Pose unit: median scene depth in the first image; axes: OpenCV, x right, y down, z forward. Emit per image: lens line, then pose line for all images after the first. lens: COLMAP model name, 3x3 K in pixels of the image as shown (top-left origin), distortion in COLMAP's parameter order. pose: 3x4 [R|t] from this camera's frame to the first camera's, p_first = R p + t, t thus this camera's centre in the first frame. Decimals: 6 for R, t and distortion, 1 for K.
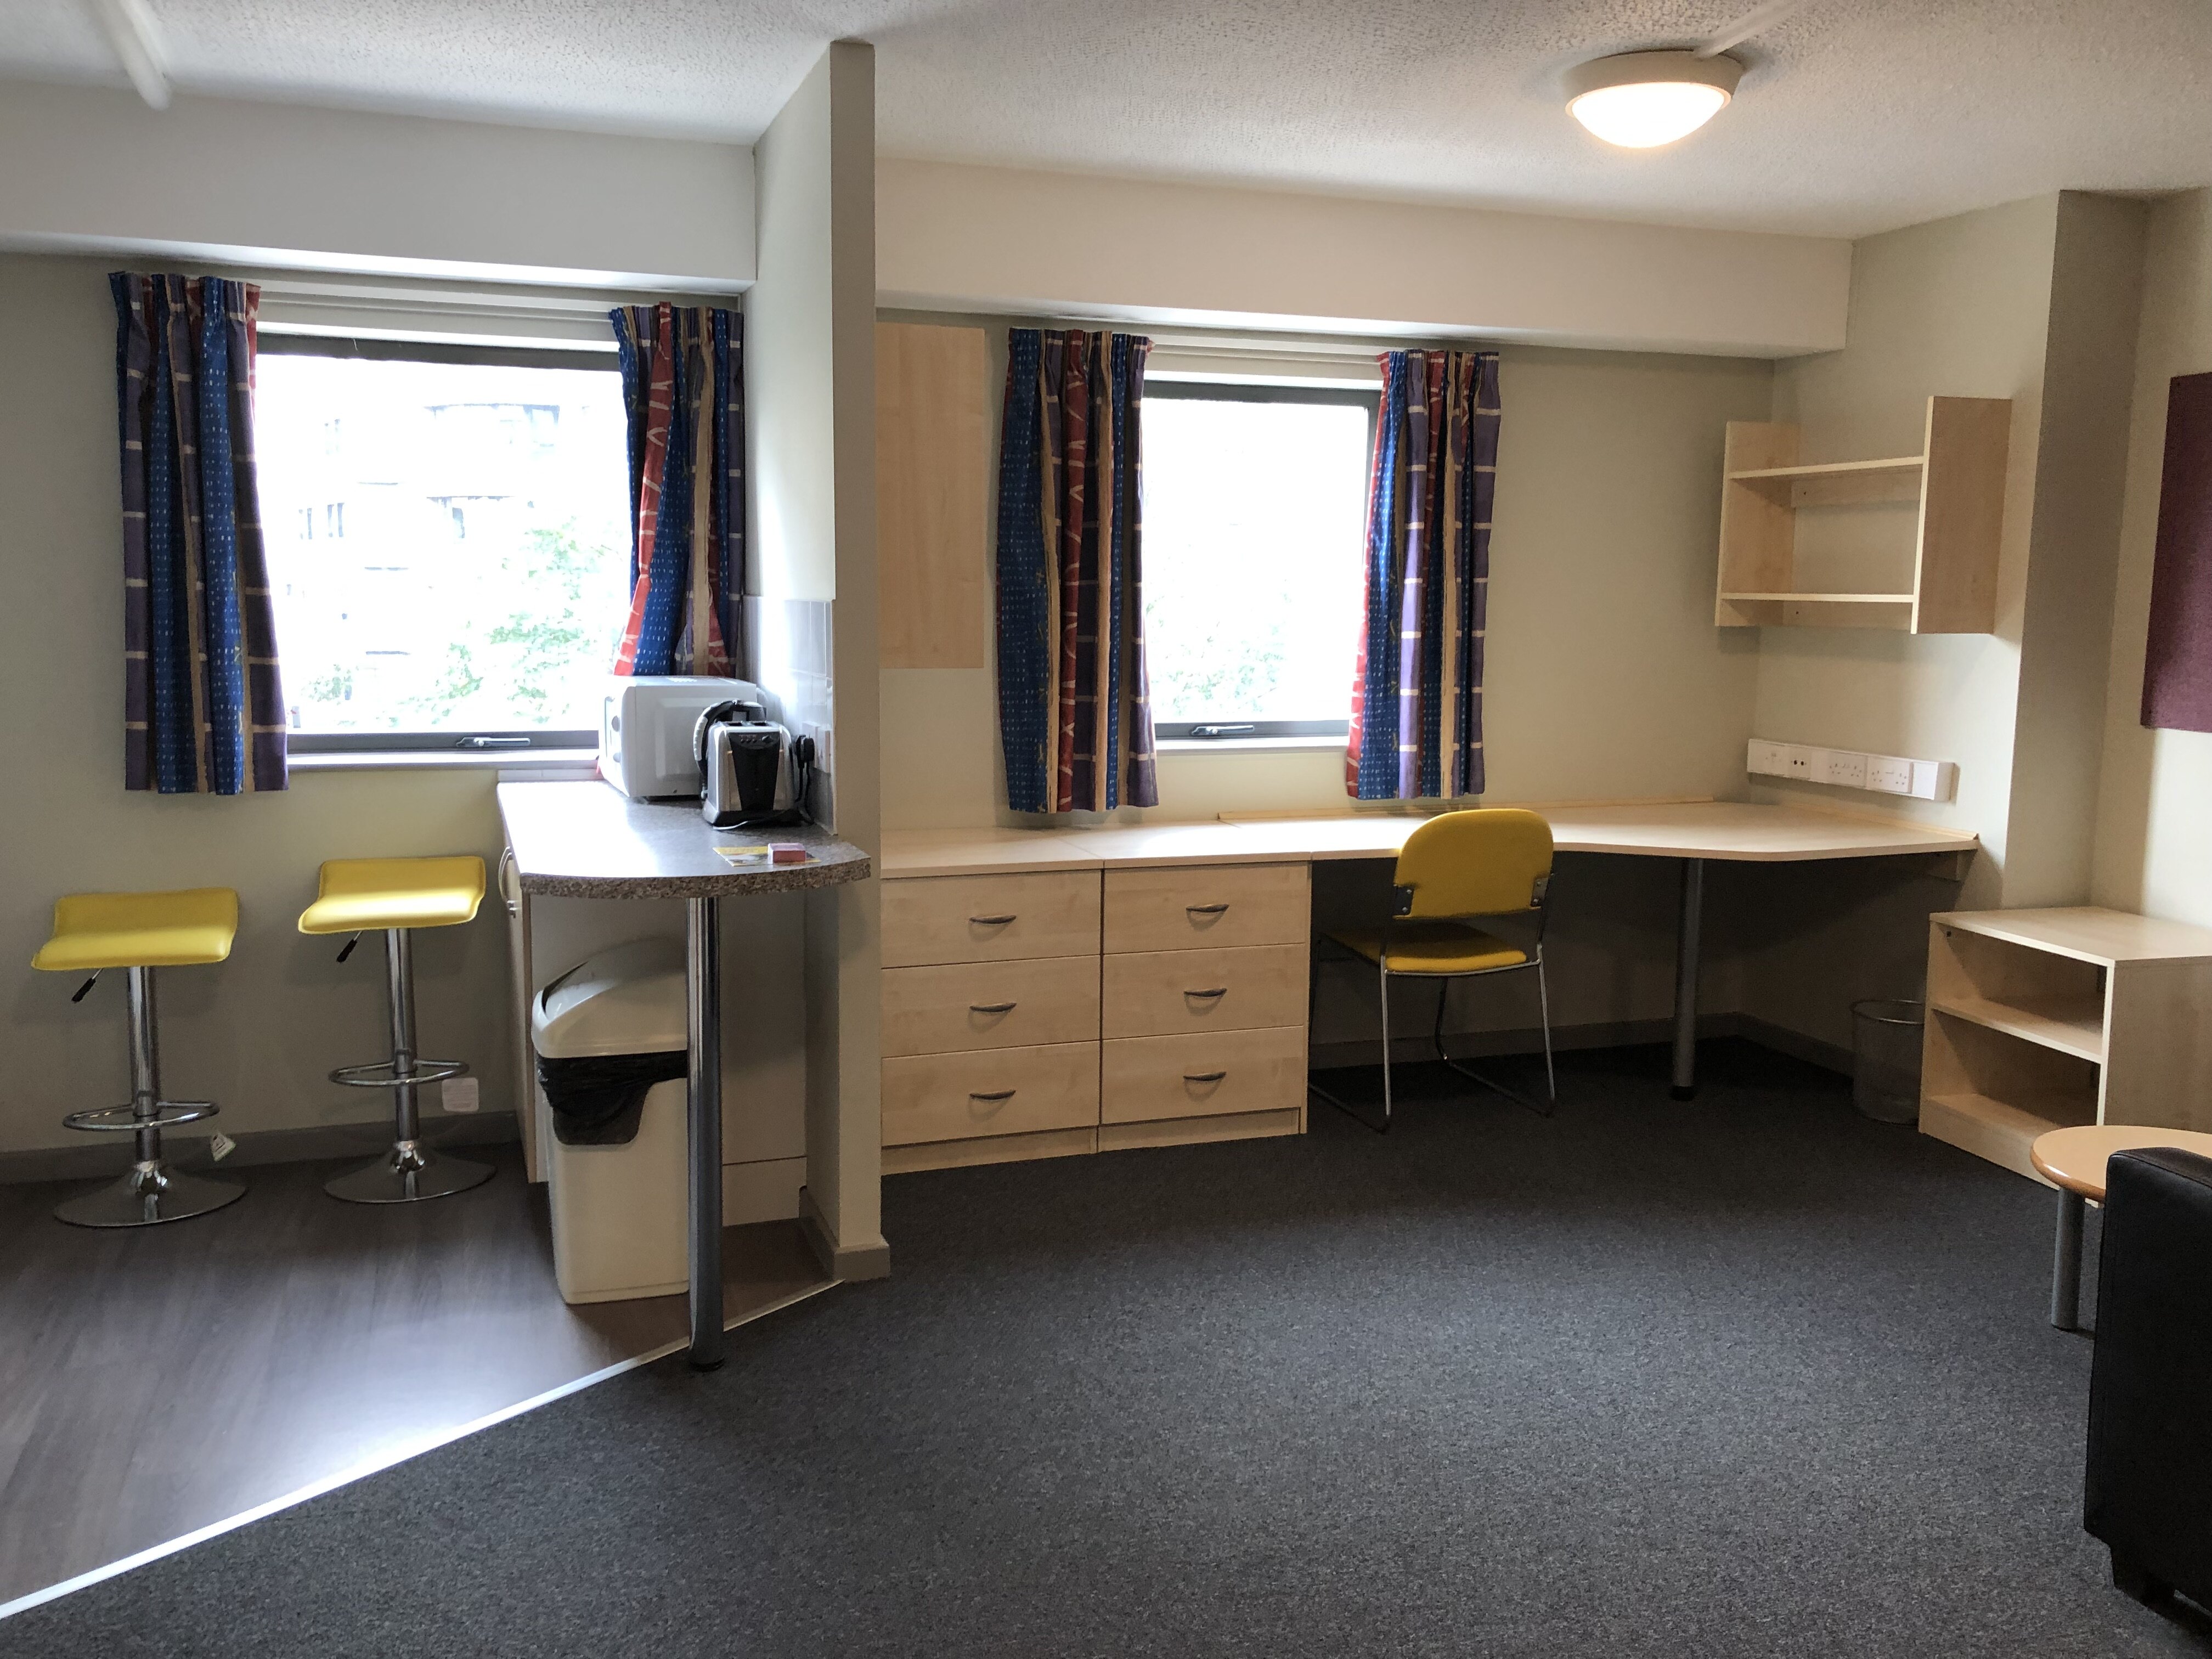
lens RADIAL K [[1812.4, 0, 1102.8], [0, 1812.4, 834.6], [0, 0, 1]] dist [0.091625, -0.148368]
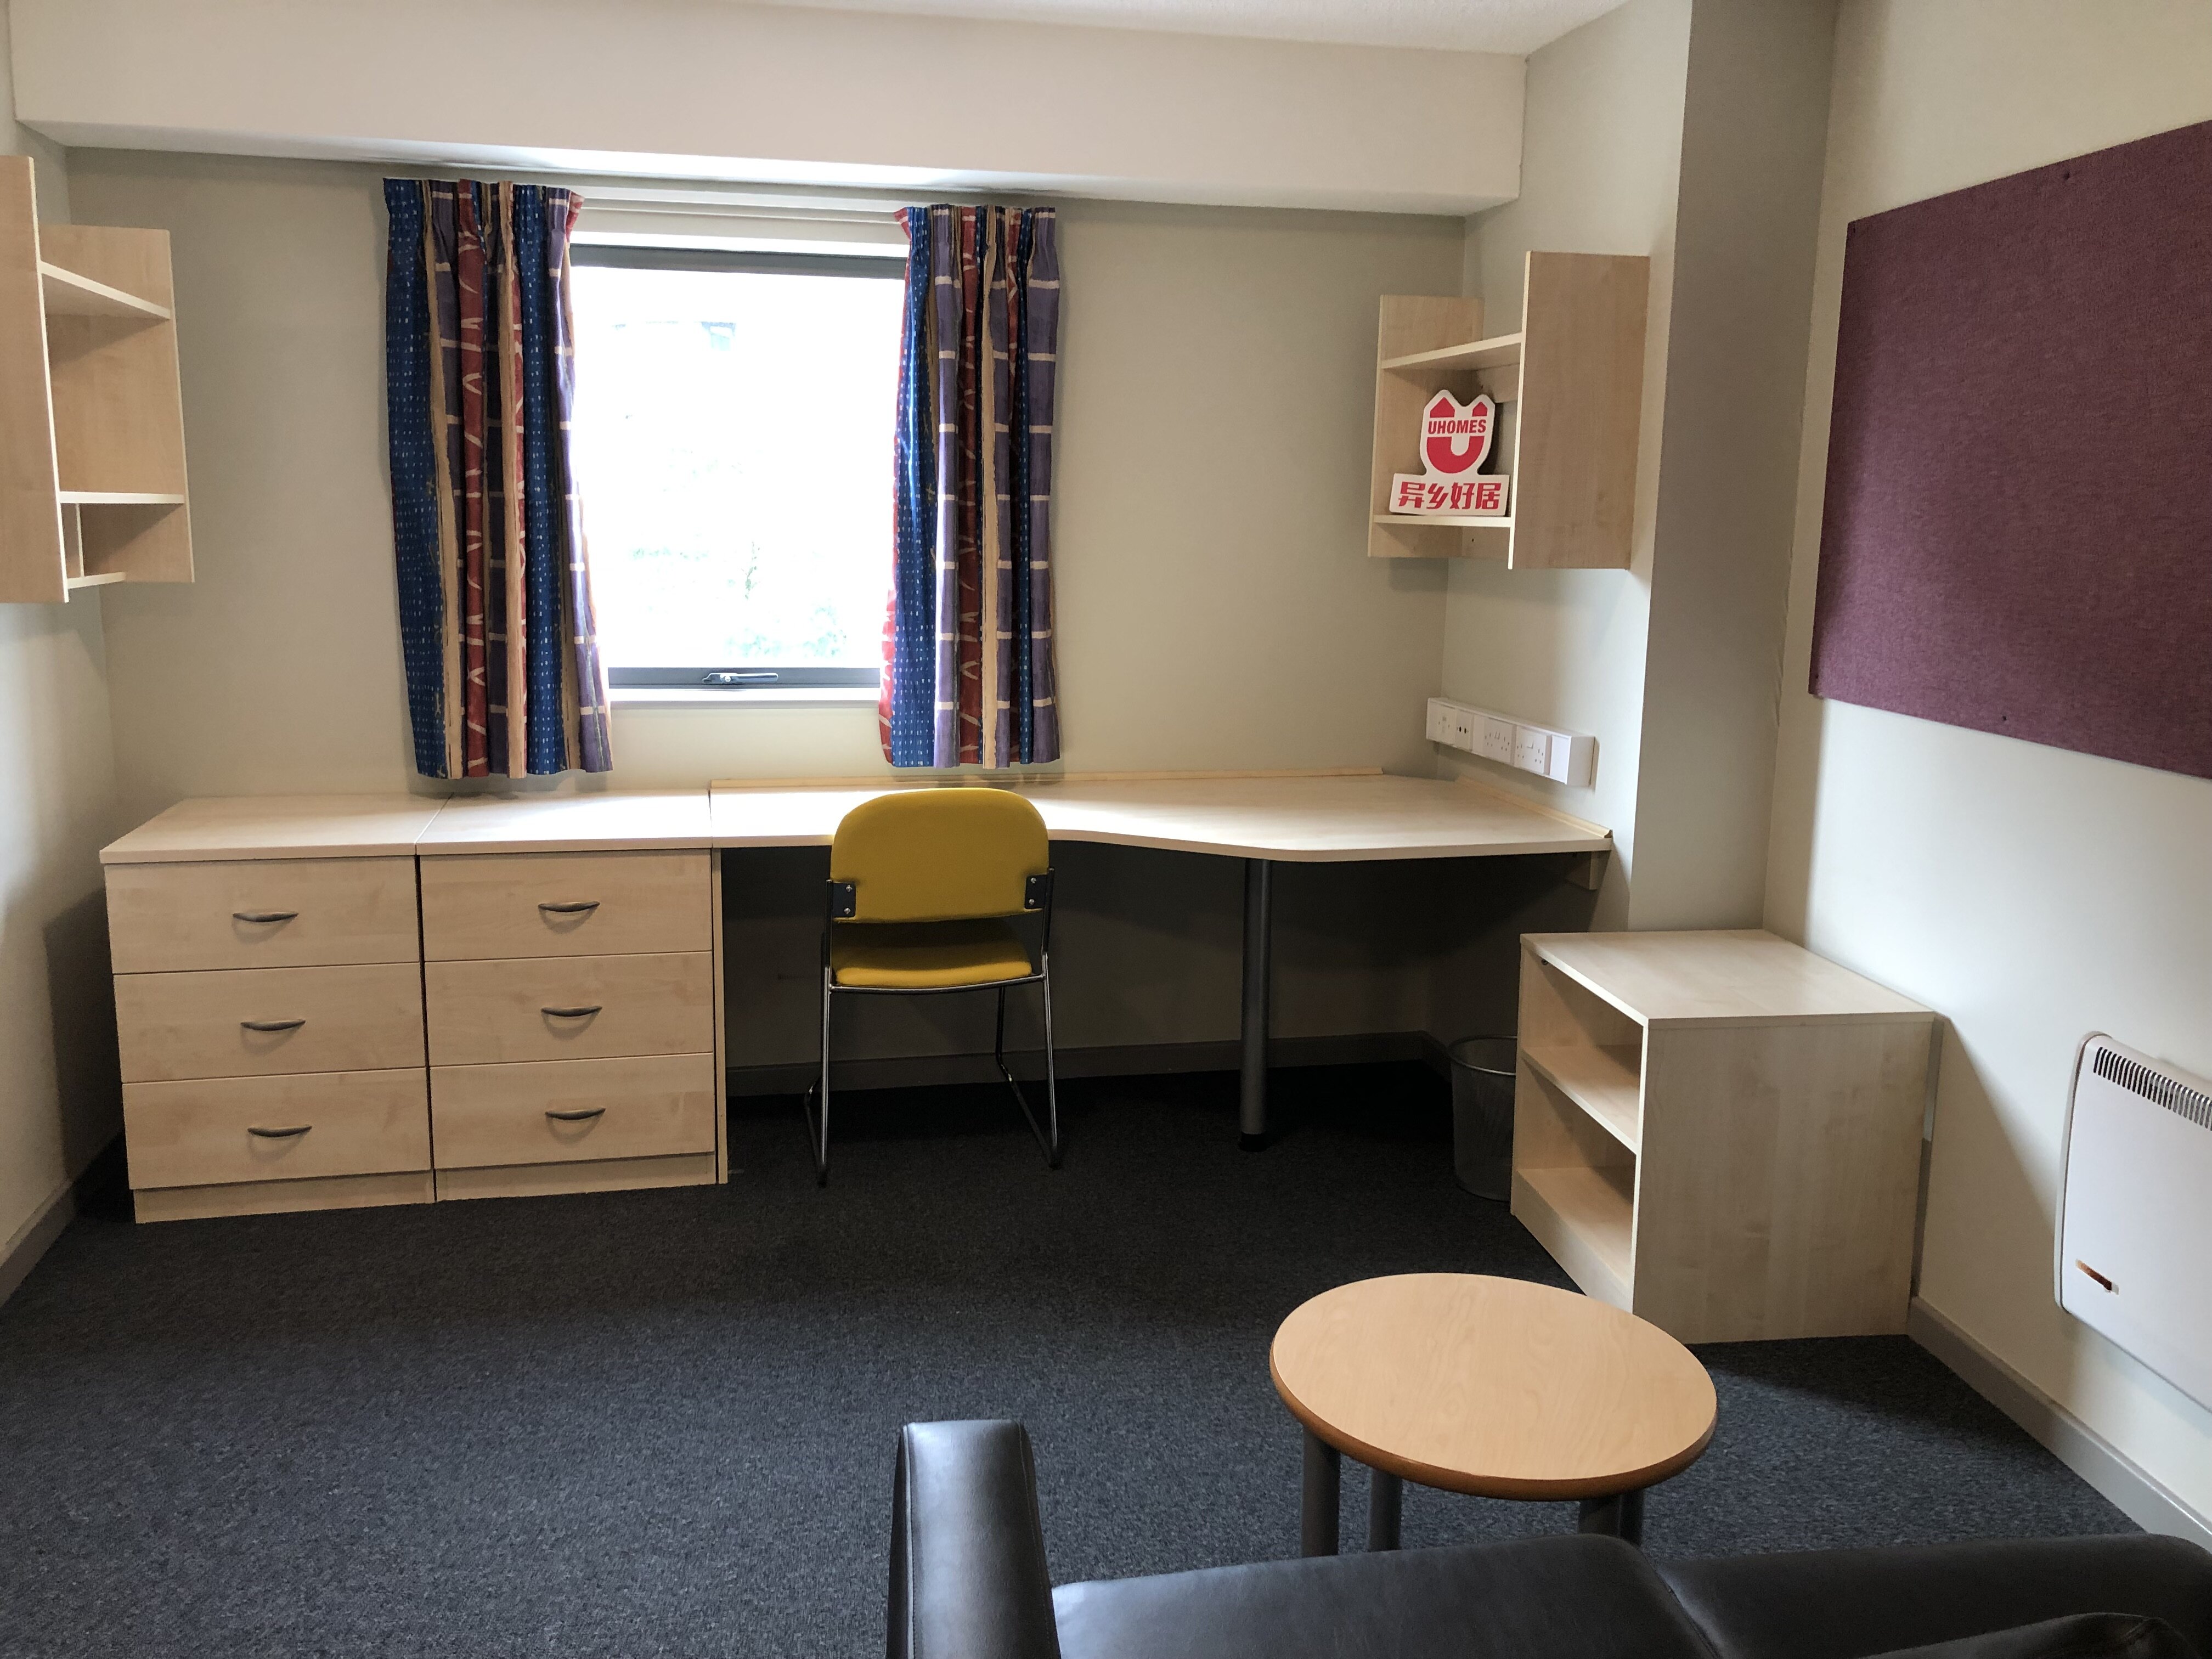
lens RADIAL K [[1827.4, 0, 1102.1], [0, 1827.4, 825.5], [0, 0, 1]] dist [0.123385, -0.271623]
pose [[0.992419, 0.023560, -0.120620, 0.344297], [-0.019075, 0.999088, 0.038201, -0.026893], [0.121410, -0.035610, 0.991964, 0.199002]]
